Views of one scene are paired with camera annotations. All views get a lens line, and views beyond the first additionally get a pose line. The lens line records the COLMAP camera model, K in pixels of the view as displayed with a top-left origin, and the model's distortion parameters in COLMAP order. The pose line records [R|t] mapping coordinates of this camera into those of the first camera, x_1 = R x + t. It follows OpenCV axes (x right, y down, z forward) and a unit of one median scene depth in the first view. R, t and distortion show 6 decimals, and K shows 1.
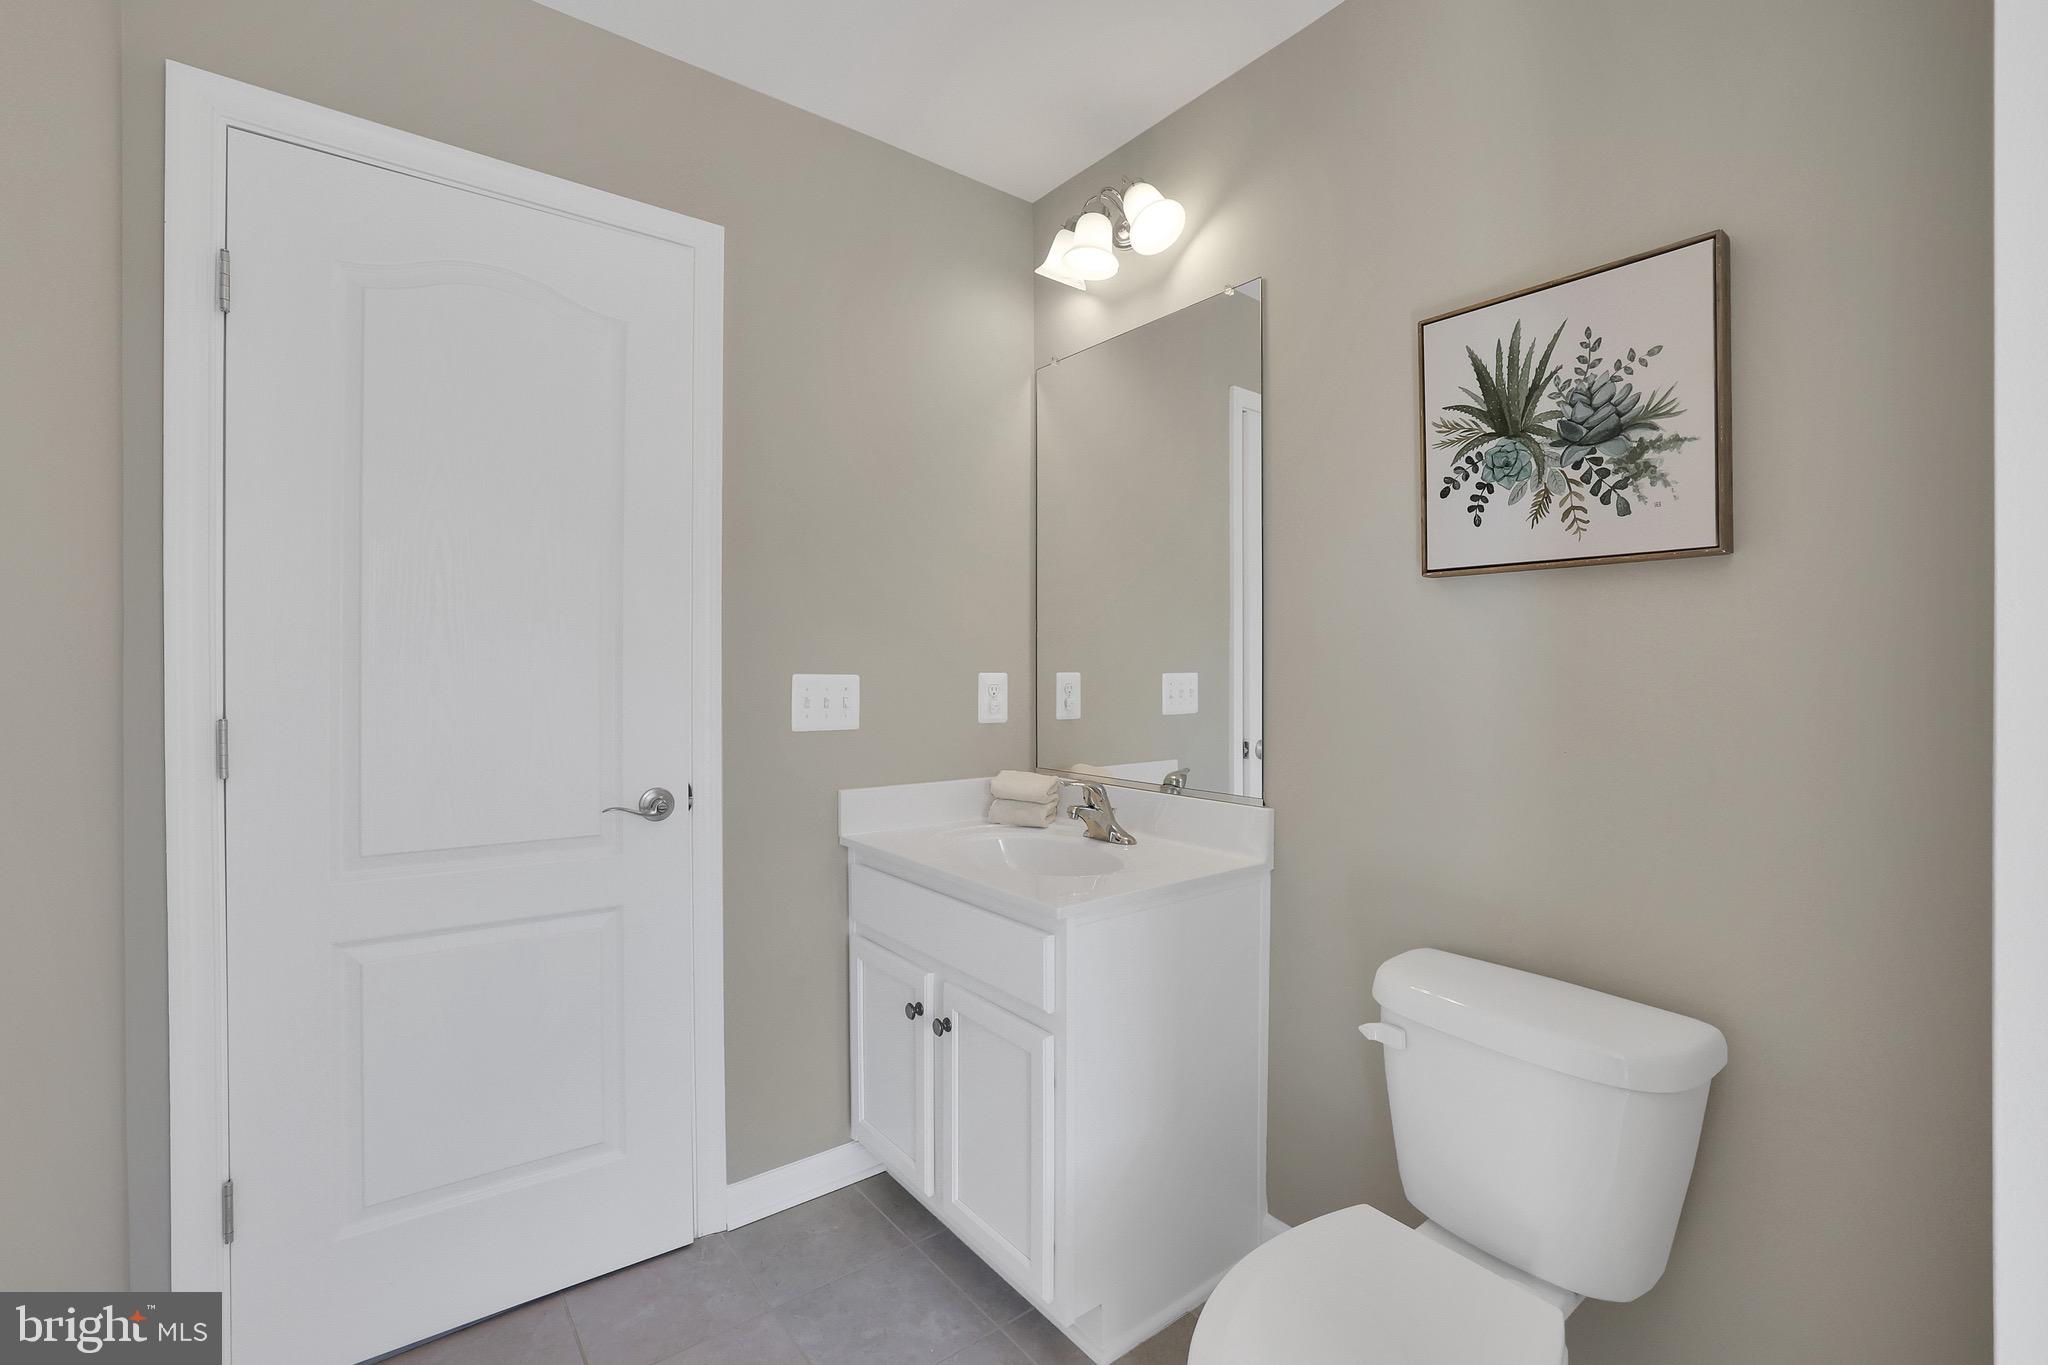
lens RADIAL K [[871.0, 0, 1024.0], [0, 871.0, 682.5], [0, 0, 1]] dist [-0.041863, 0.014924]
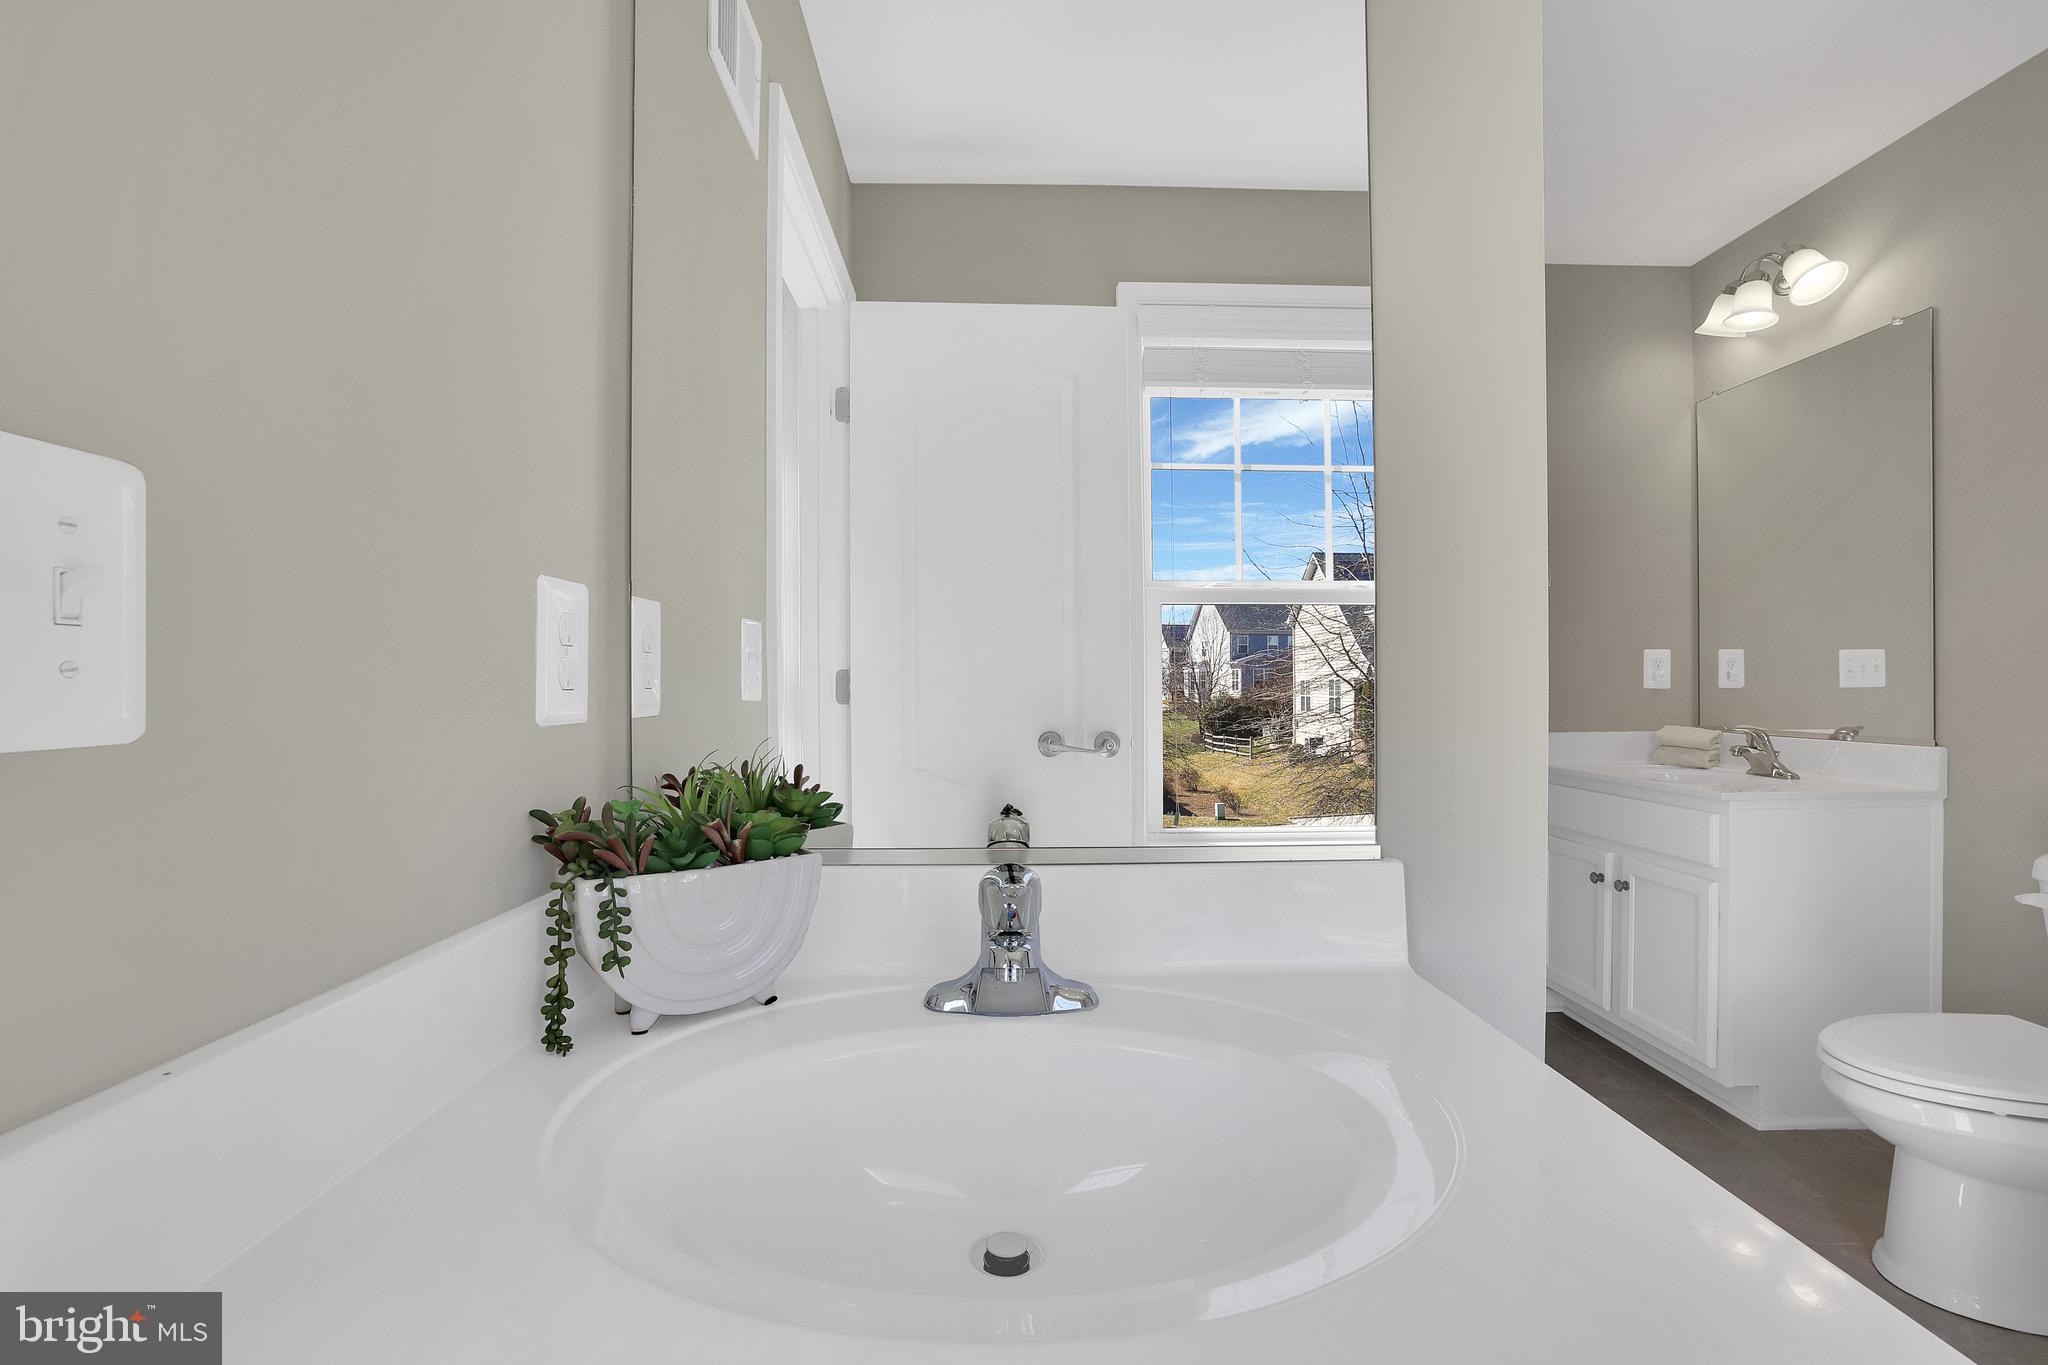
lens RADIAL K [[888.9, 0, 1010.4], [0, 888.9, 688.7], [0, 0, 1]] dist [-0.048960, 0.017860]
pose [[0.799566, -0.002051, -0.600575, -0.031496], [-0.006333, 0.999910, -0.011847, 0.076922], [0.600545, 0.013276, 0.799481, -0.659088]]
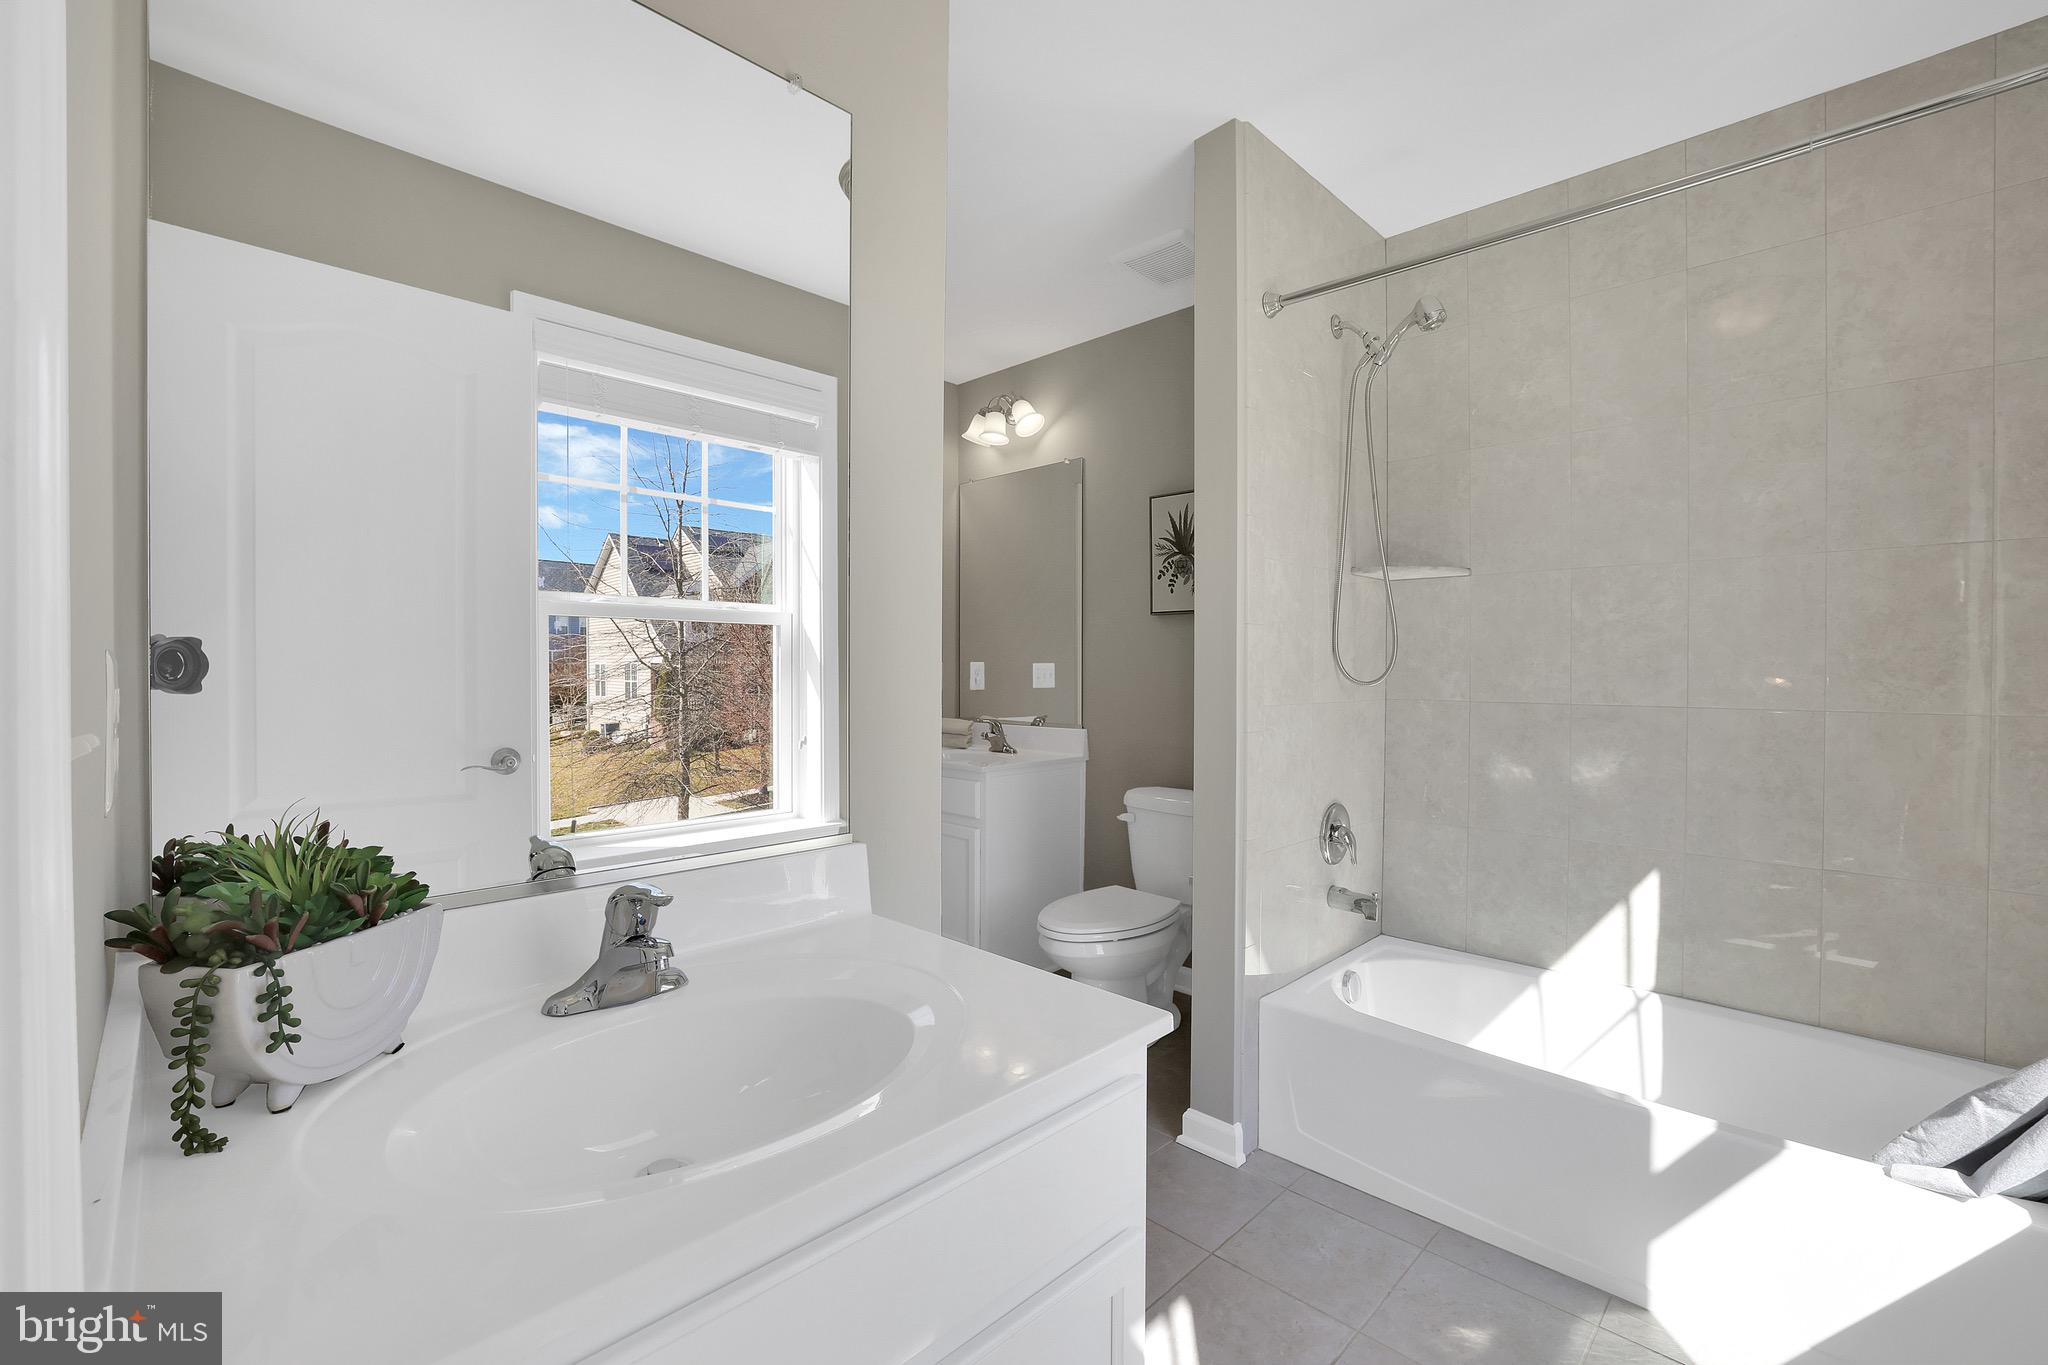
lens RADIAL K [[893.1, 0, 1022.2], [0, 893.1, 678.6], [0, 0, 1]] dist [-0.043636, 0.016721]
pose [[0.990506, -0.000164, 0.137466, -0.123016], [0.000629, 0.999994, -0.003341, 0.032280], [-0.137465, 0.003396, 0.990501, -0.885323]]
